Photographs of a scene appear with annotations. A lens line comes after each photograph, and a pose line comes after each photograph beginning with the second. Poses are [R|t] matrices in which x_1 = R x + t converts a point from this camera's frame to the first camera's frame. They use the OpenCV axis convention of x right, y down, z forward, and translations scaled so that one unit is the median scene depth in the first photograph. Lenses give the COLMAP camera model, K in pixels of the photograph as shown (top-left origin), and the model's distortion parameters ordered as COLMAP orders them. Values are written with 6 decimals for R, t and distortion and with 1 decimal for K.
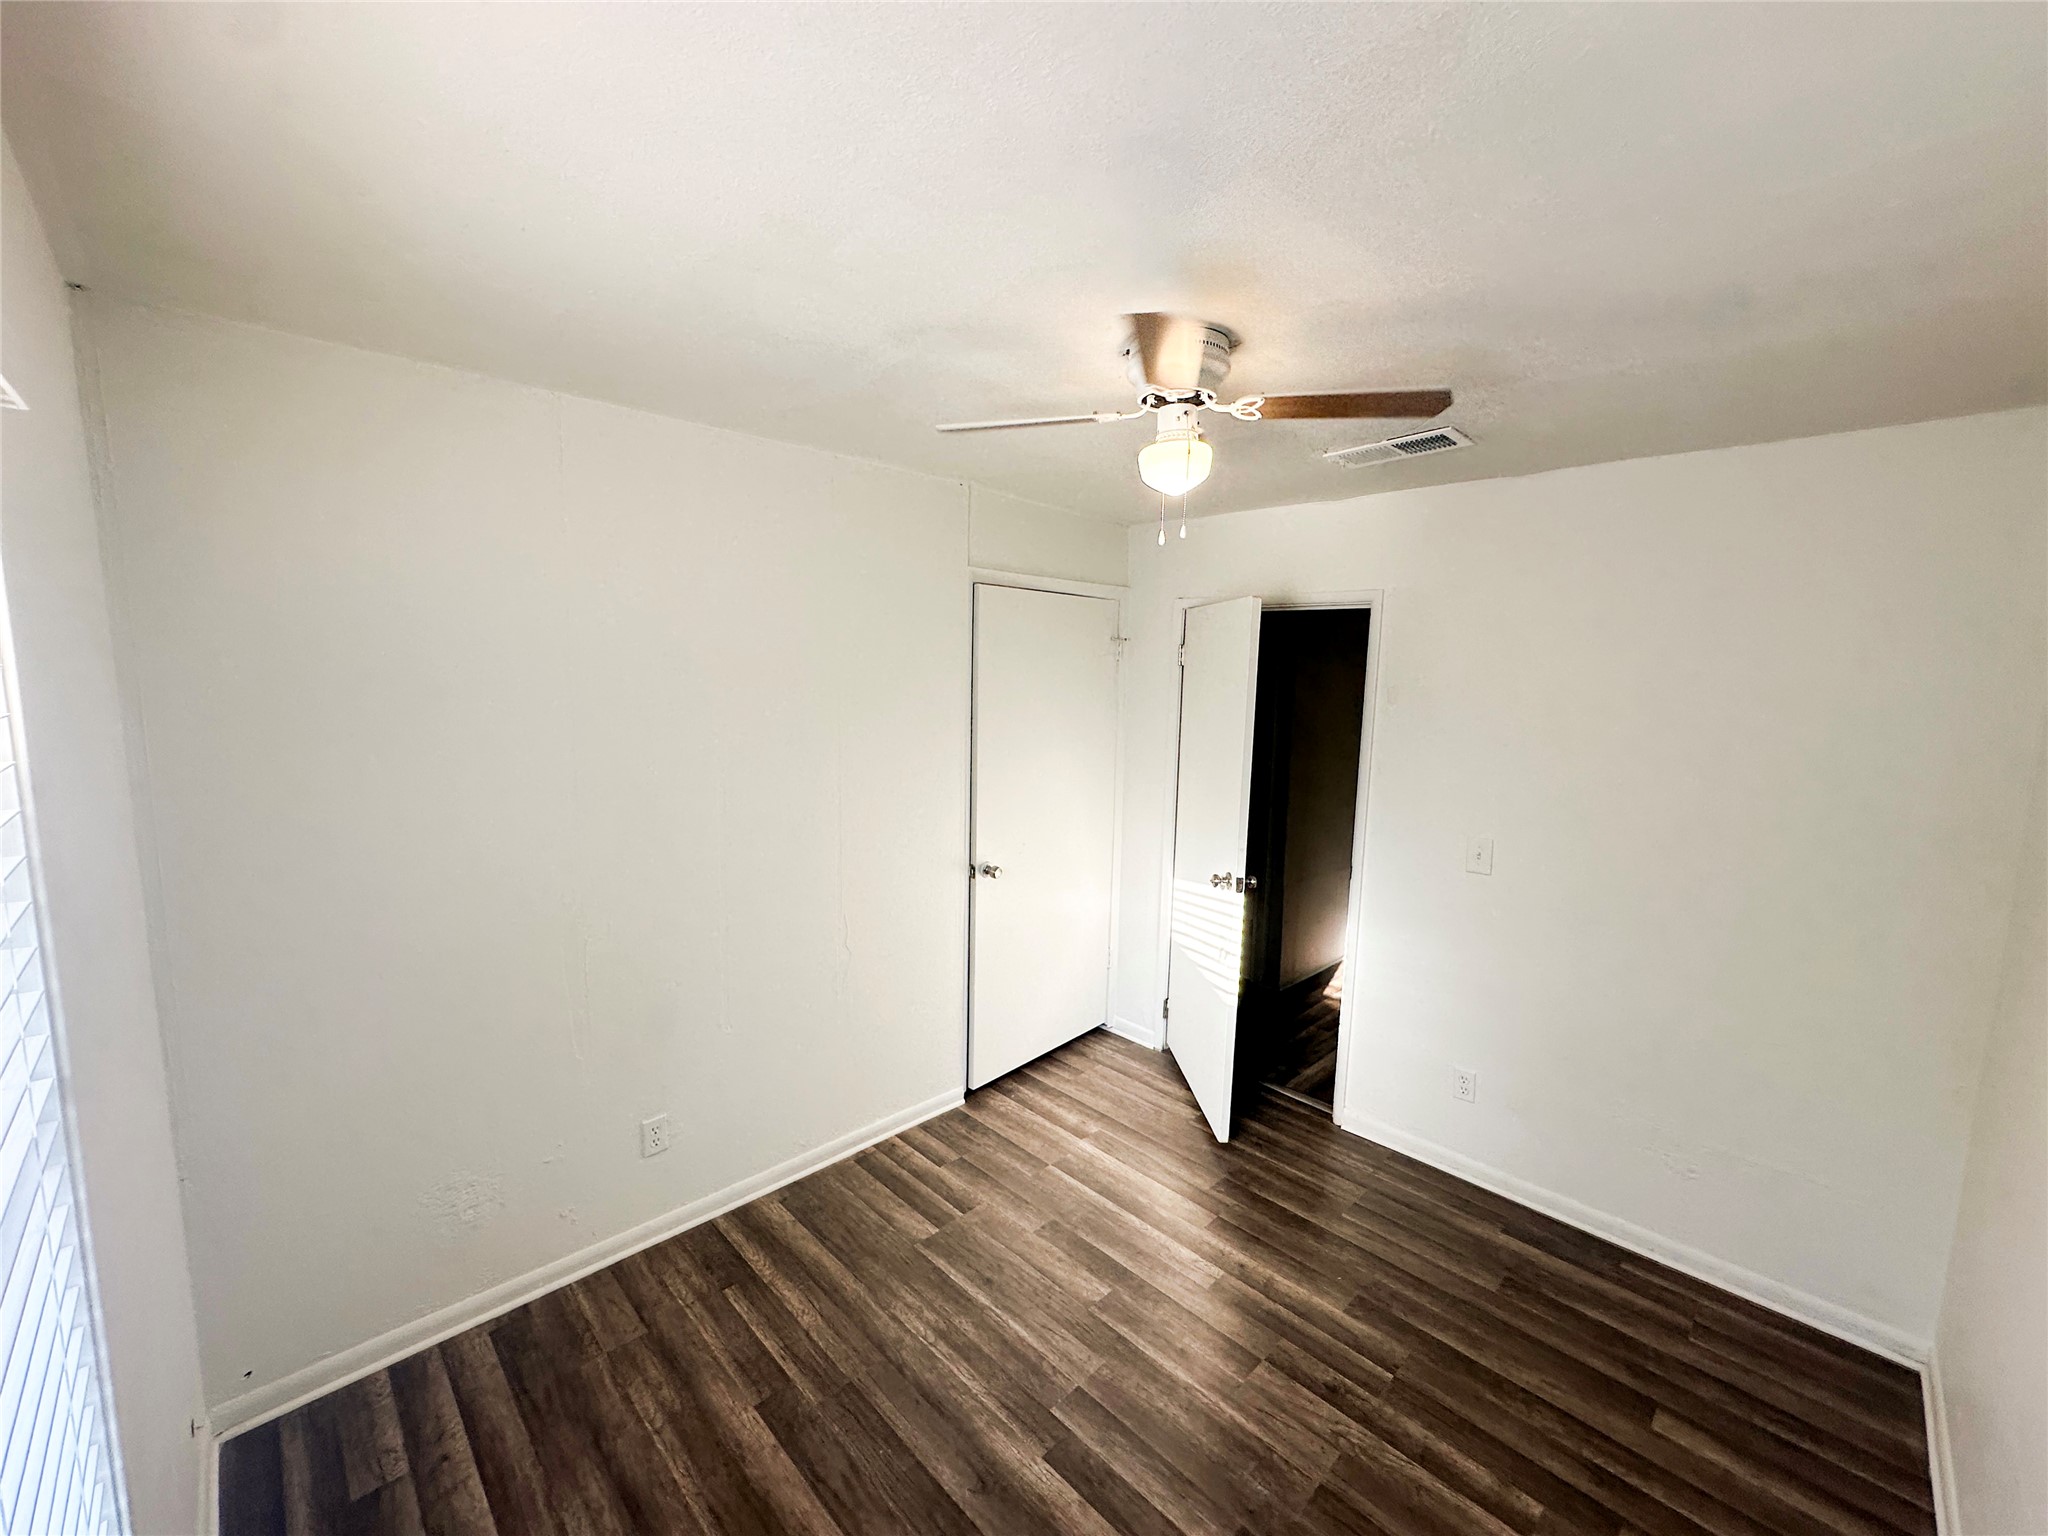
lens RADIAL K [[814.6, 0, 1019.4], [0, 814.6, 765.6], [0, 0, 1]] dist [-0.004397, 0.000195]
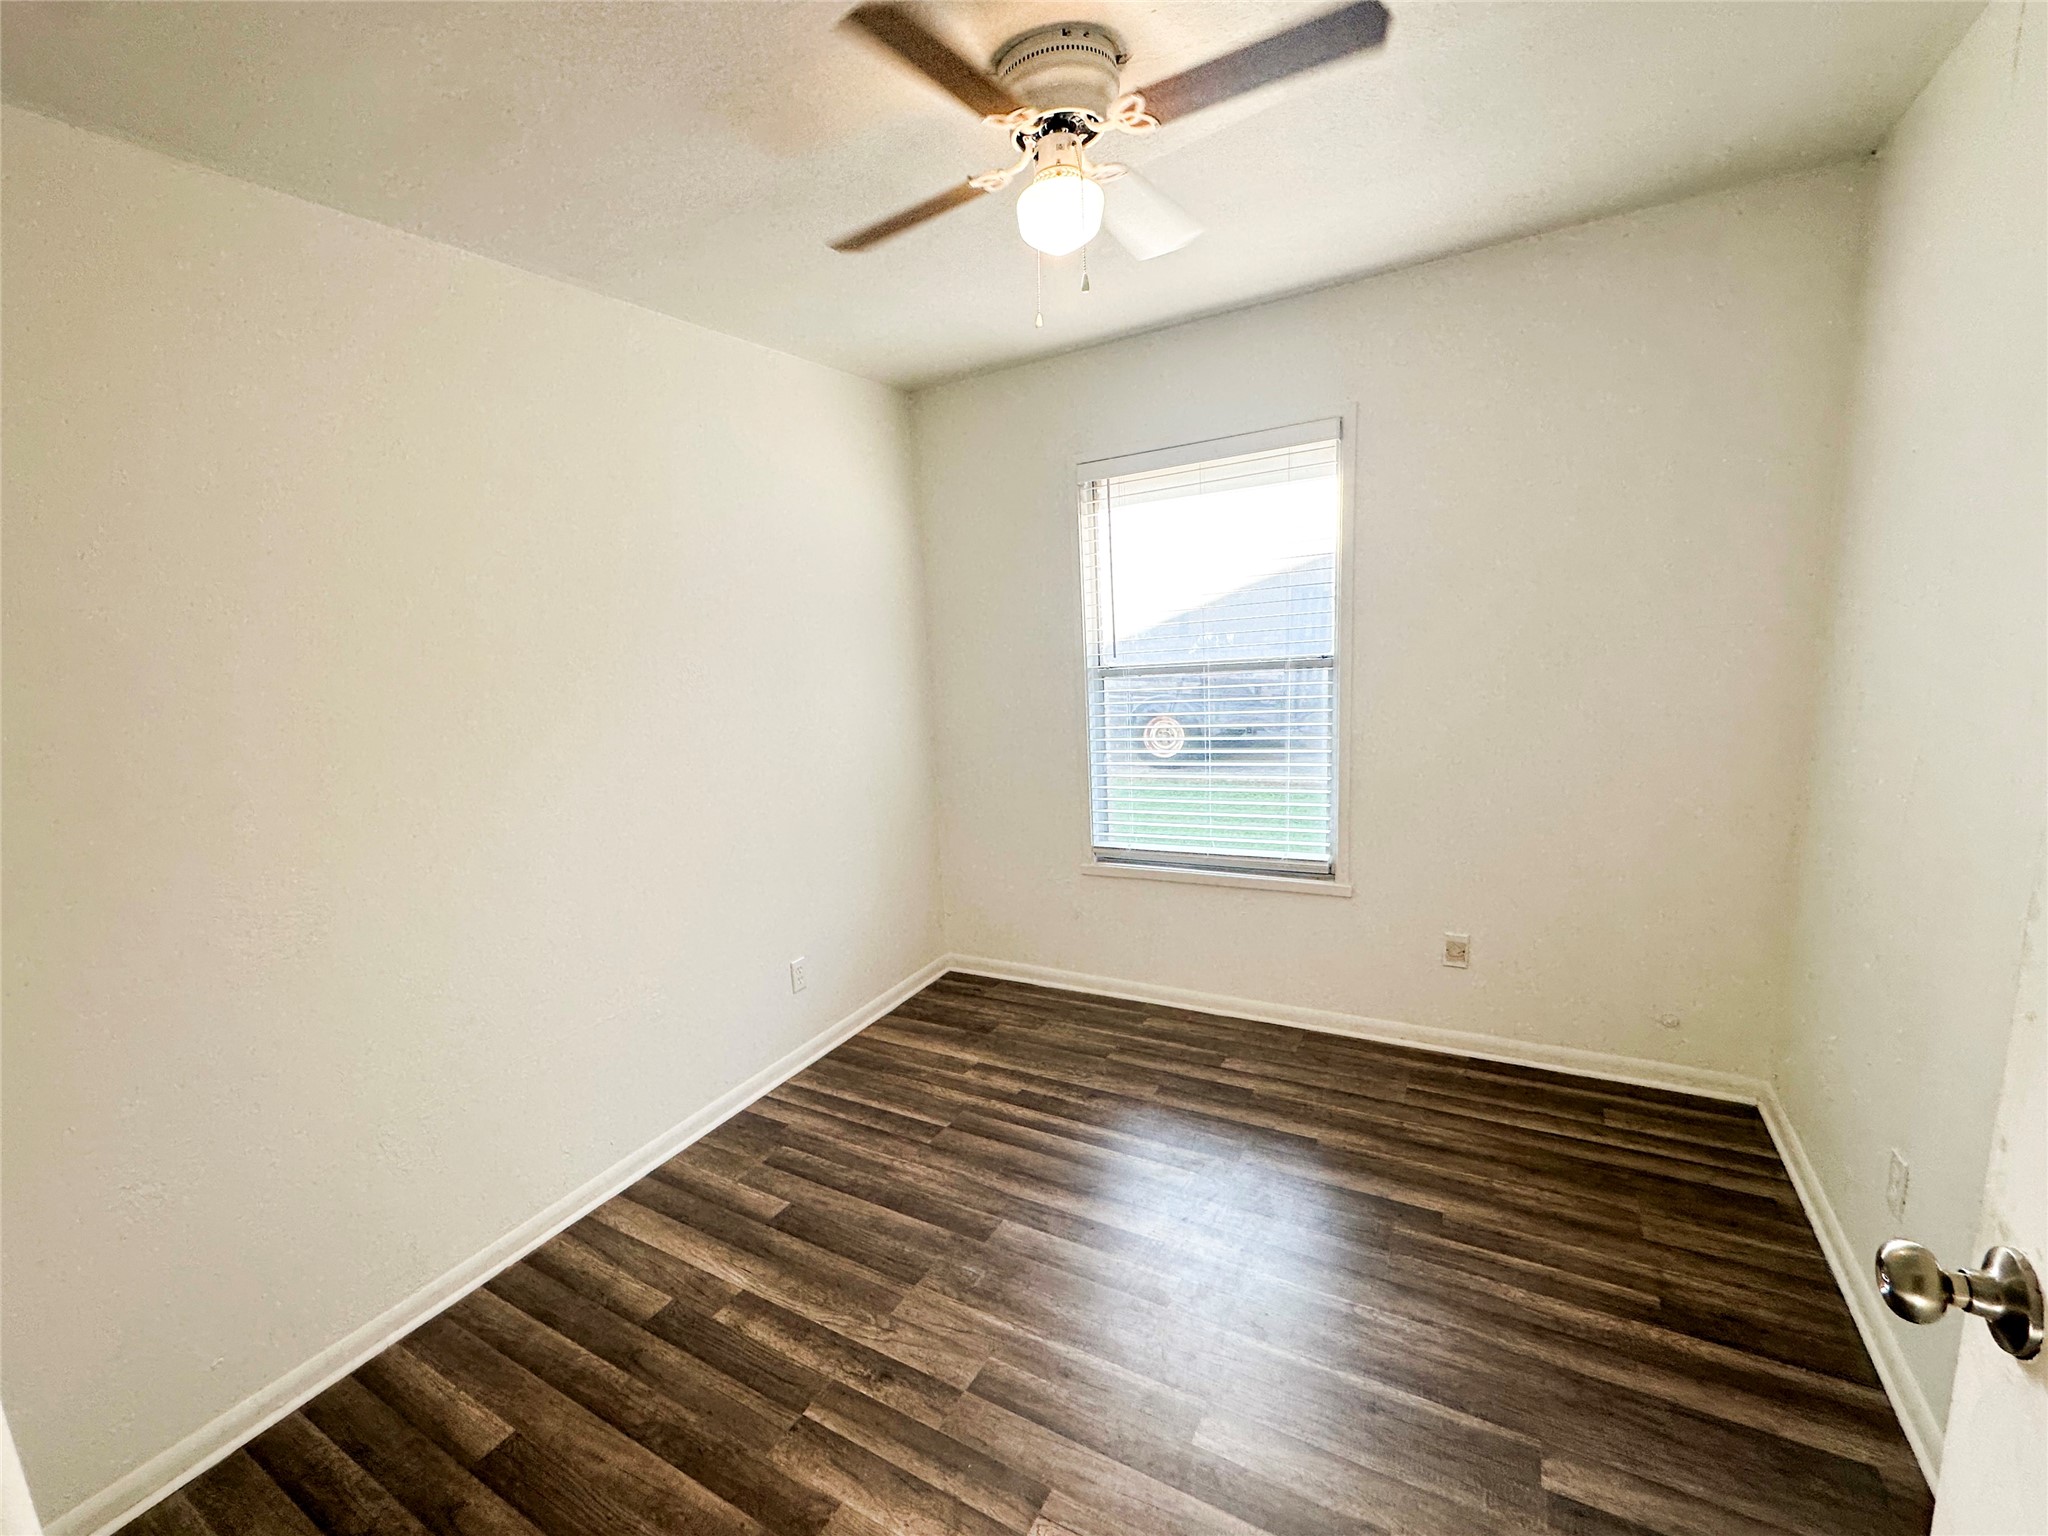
lens RADIAL K [[891.0, 0, 913.0], [0, 891.0, 812.7], [0, 0, 1]] dist [-0.009382, -0.000379]
pose [[-0.975527, 0.092595, -0.199434, 0.486969], [0.027156, 0.950800, 0.308614, -0.055125], [0.218198, 0.295645, -0.930045, 1.685308]]
